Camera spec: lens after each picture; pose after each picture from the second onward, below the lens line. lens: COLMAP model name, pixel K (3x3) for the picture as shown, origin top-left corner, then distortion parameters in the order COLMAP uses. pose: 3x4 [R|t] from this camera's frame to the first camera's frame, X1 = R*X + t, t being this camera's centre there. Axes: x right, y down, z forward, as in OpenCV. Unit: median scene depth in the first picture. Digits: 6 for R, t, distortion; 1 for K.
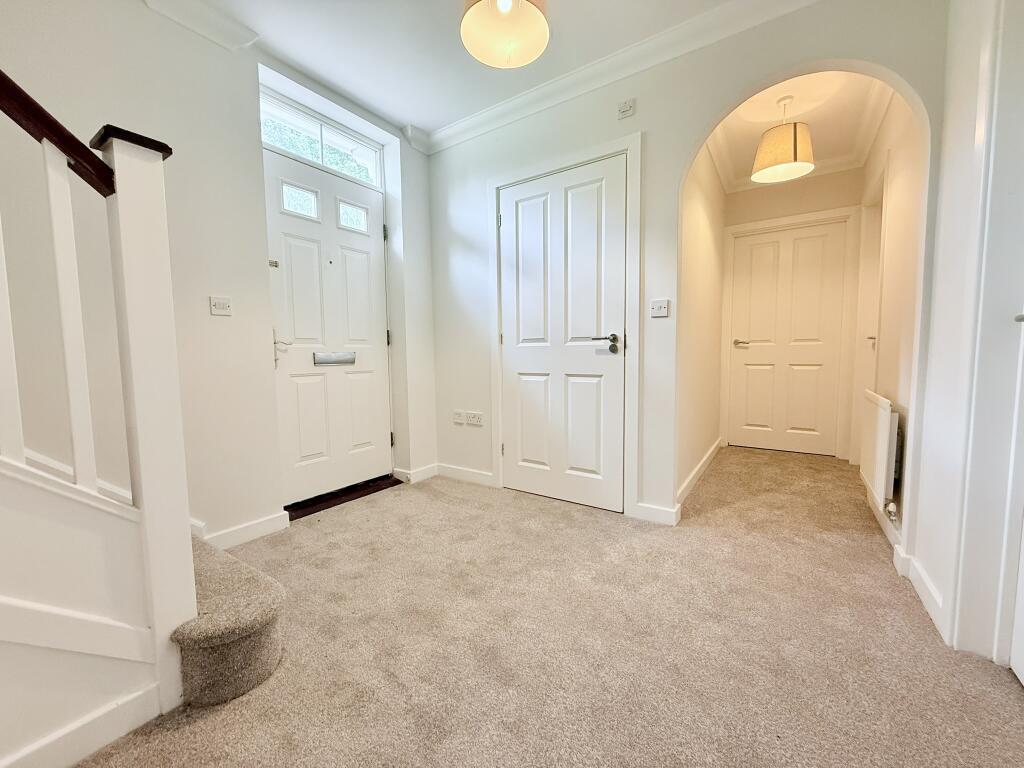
lens RADIAL K [[406.0, 0, 512.6], [0, 406.0, 384.6], [0, 0, 1]] dist [-0.003217, -0.000052]
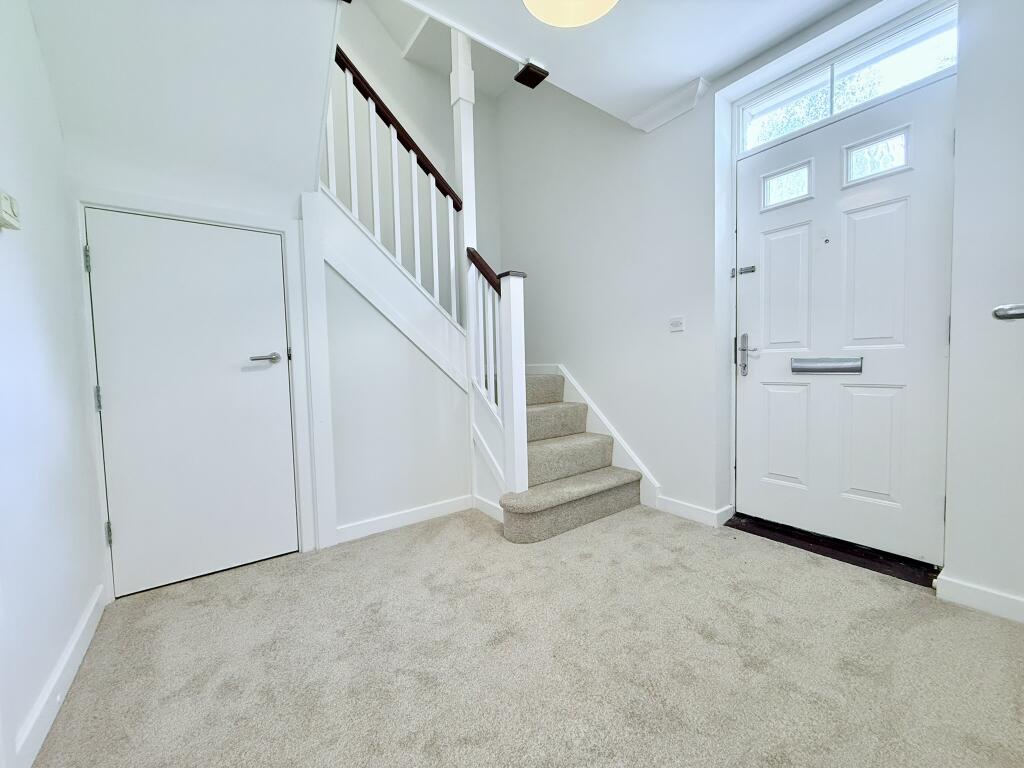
lens RADIAL K [[406.0, 0, 511.2], [0, 406.0, 383.9], [0, 0, 1]] dist [-0.003217, -0.000052]
pose [[-0.332786, 0.066259, -0.940672, 0.512179], [-0.042127, 0.995488, 0.085024, -0.073021], [0.942061, 0.067922, -0.328493, 0.728814]]
